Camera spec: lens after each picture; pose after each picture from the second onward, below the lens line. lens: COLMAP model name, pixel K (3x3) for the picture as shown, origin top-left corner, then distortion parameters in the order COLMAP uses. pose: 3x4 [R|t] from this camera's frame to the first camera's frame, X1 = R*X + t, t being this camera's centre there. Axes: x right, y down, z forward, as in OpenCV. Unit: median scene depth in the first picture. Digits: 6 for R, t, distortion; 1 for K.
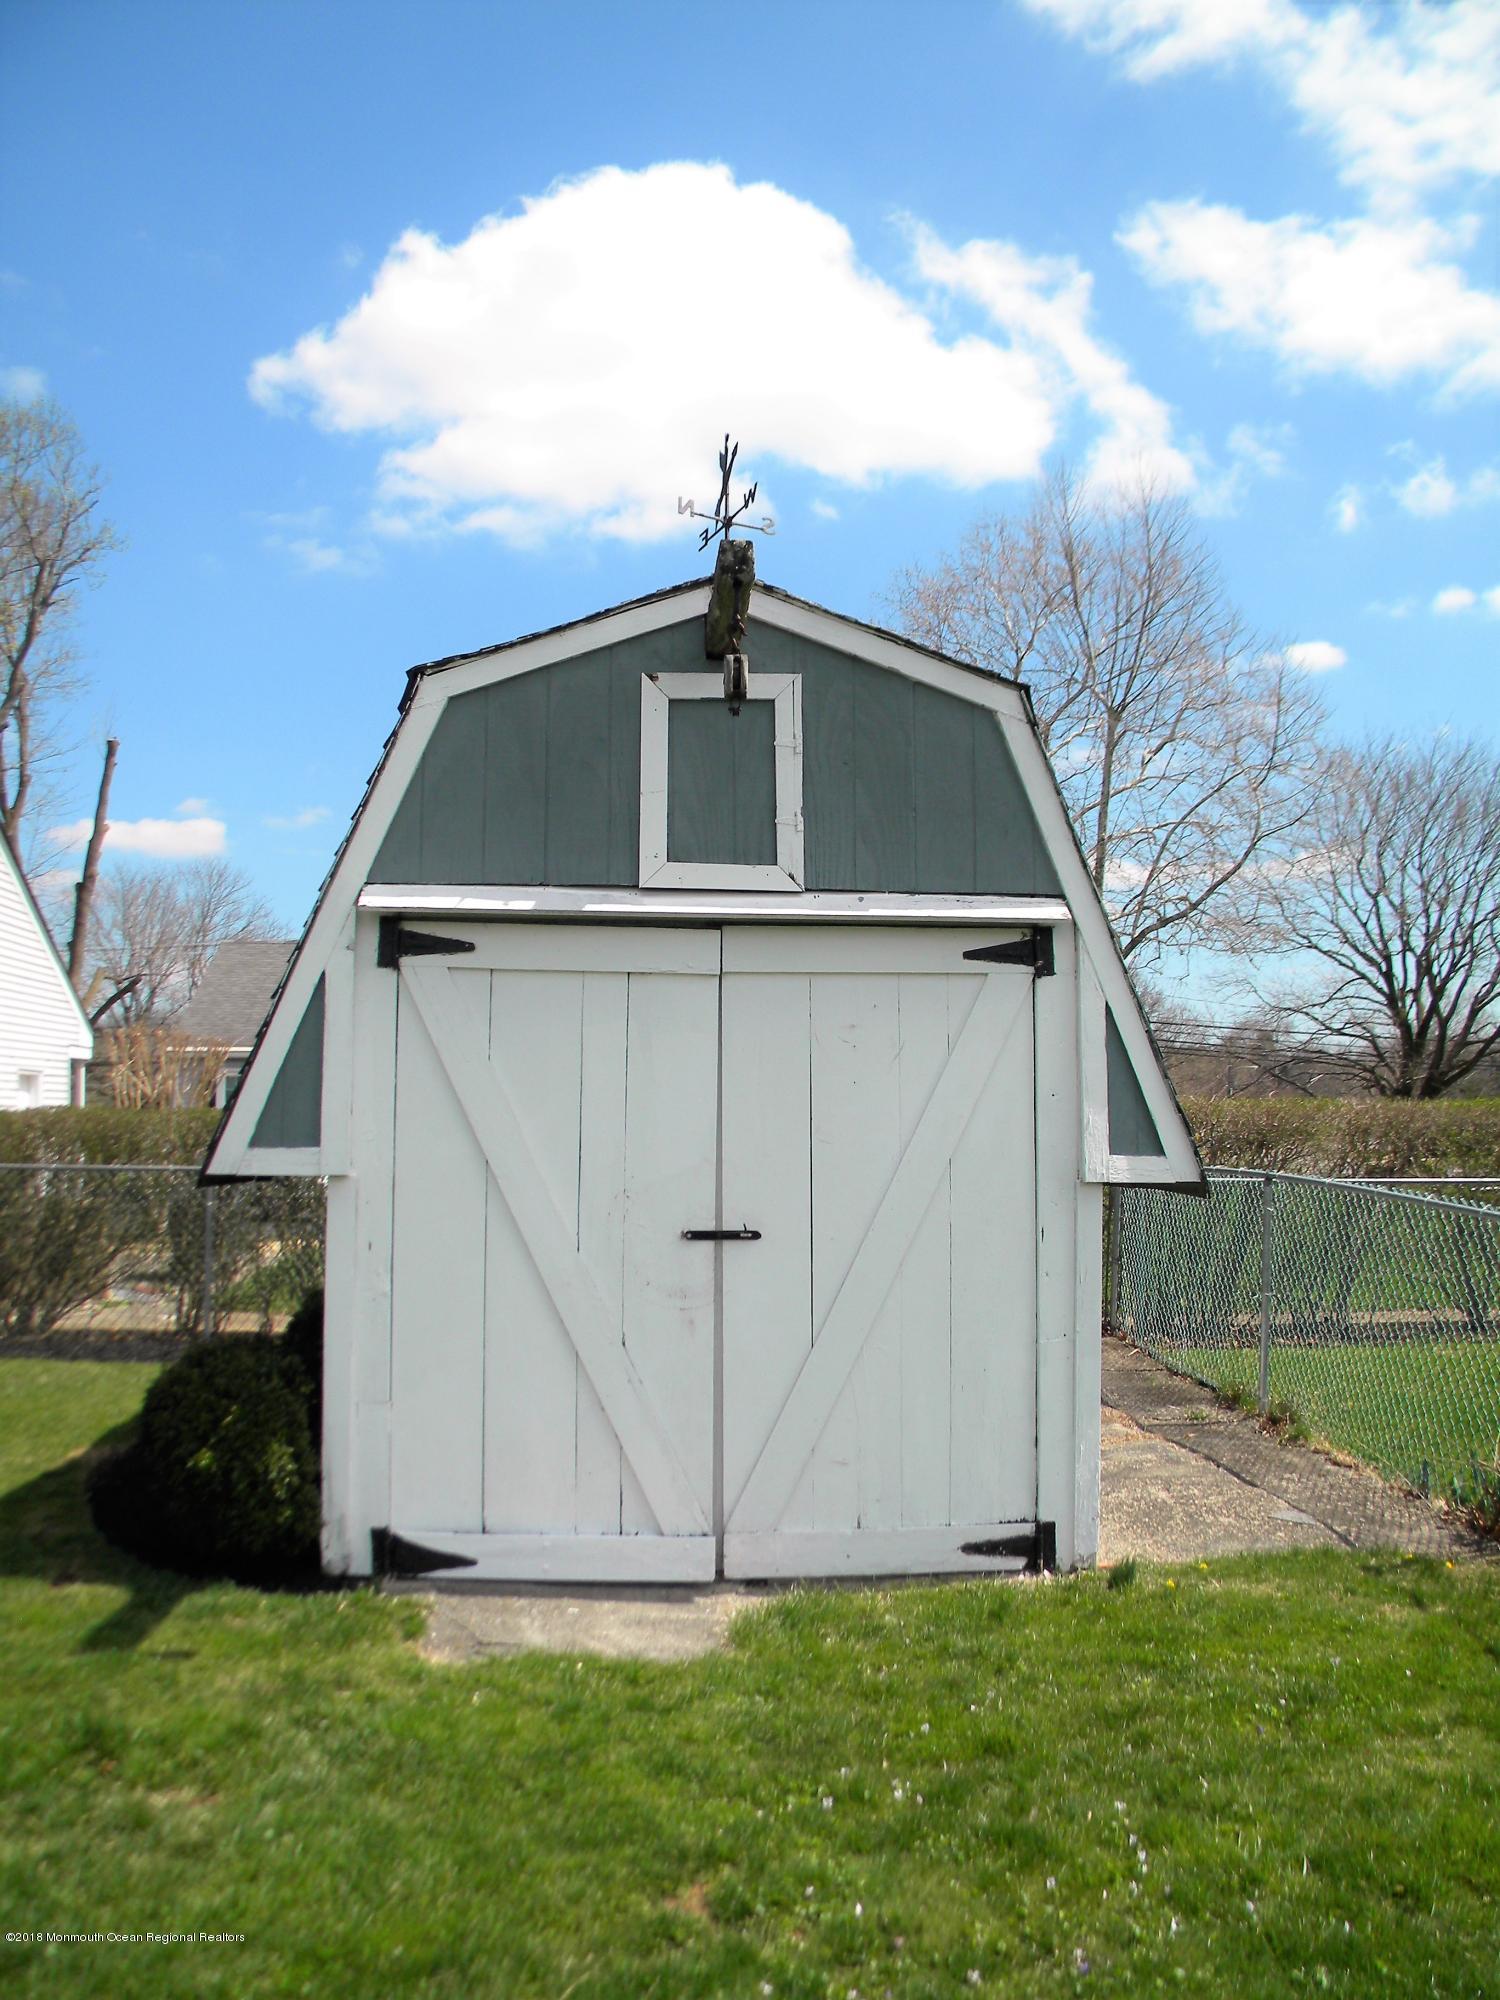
lens RADIAL K [[1712.9, 0, 746.3], [0, 1712.9, 1037.9], [0, 0, 1]] dist [-0.191741, 0.178792]
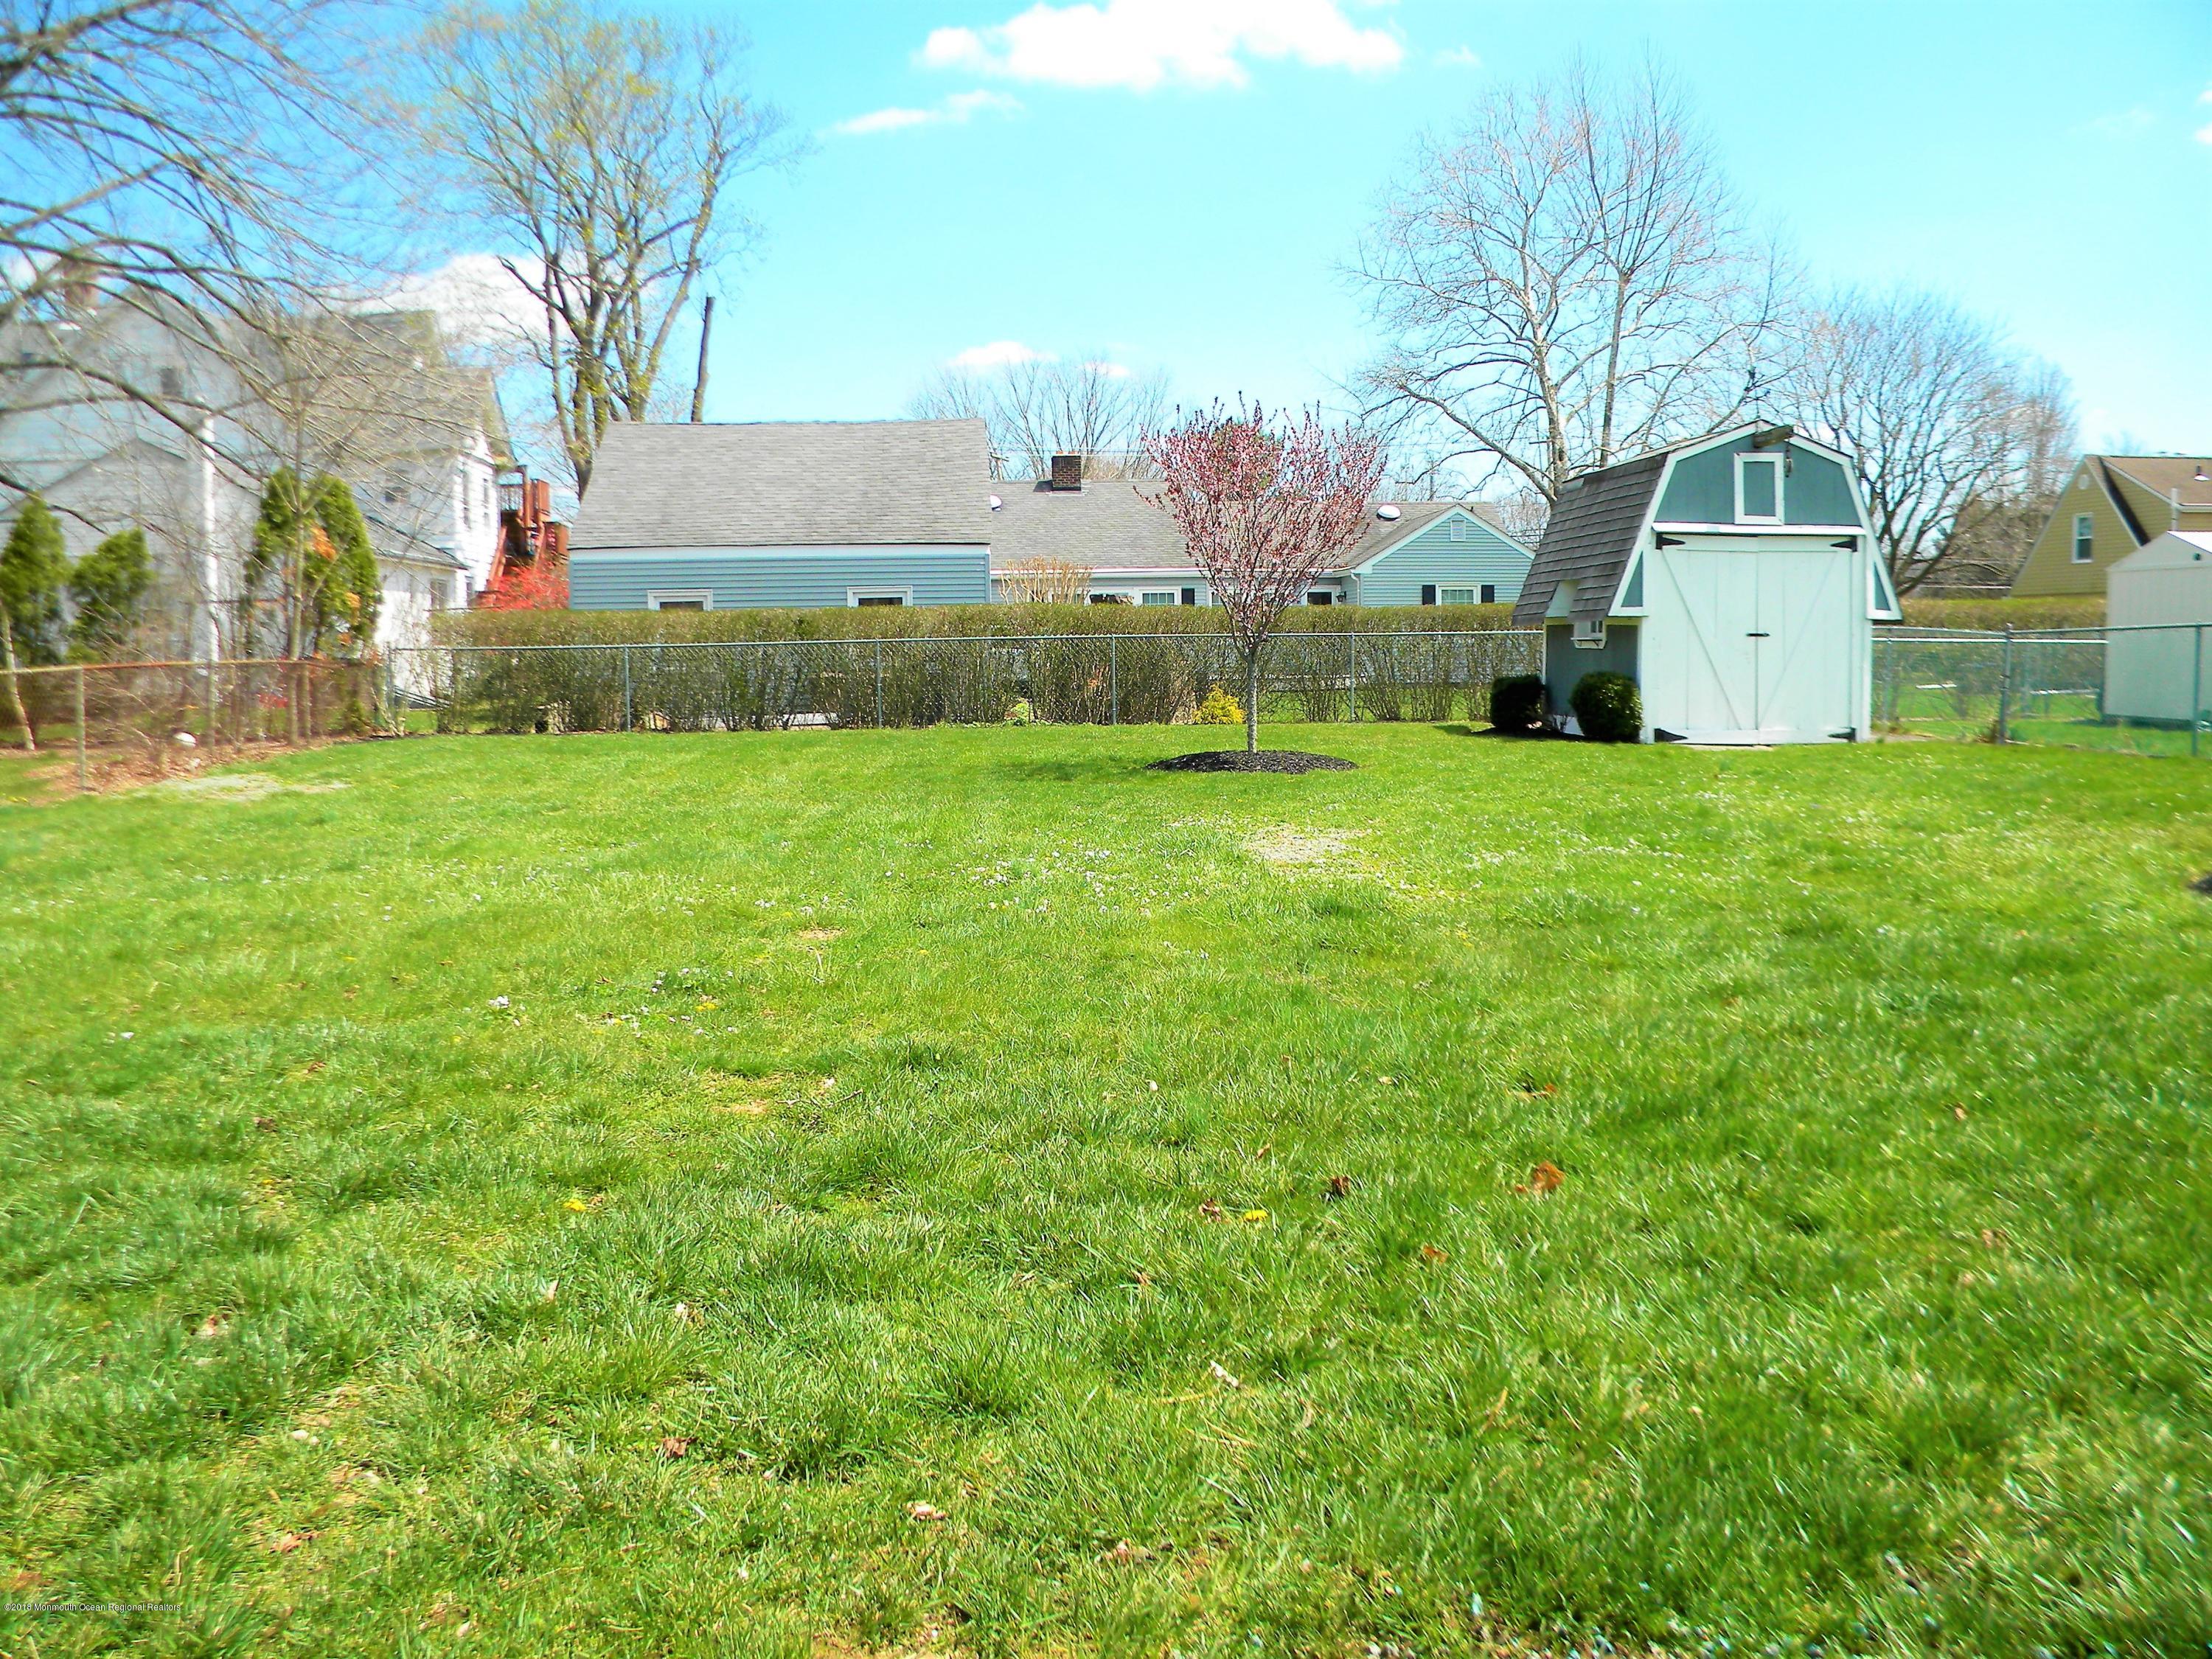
lens RADIAL K [[1894.5, 0, 1106.0], [0, 1894.5, 829.5], [0, 0, 1]] dist [-0.191741, 0.178792]
pose [[0.999846, -0.013763, 0.010872, -1.221192], [0.012031, 0.989229, 0.145881, -0.041197], [-0.012762, -0.145728, 0.989242, -2.344235]]
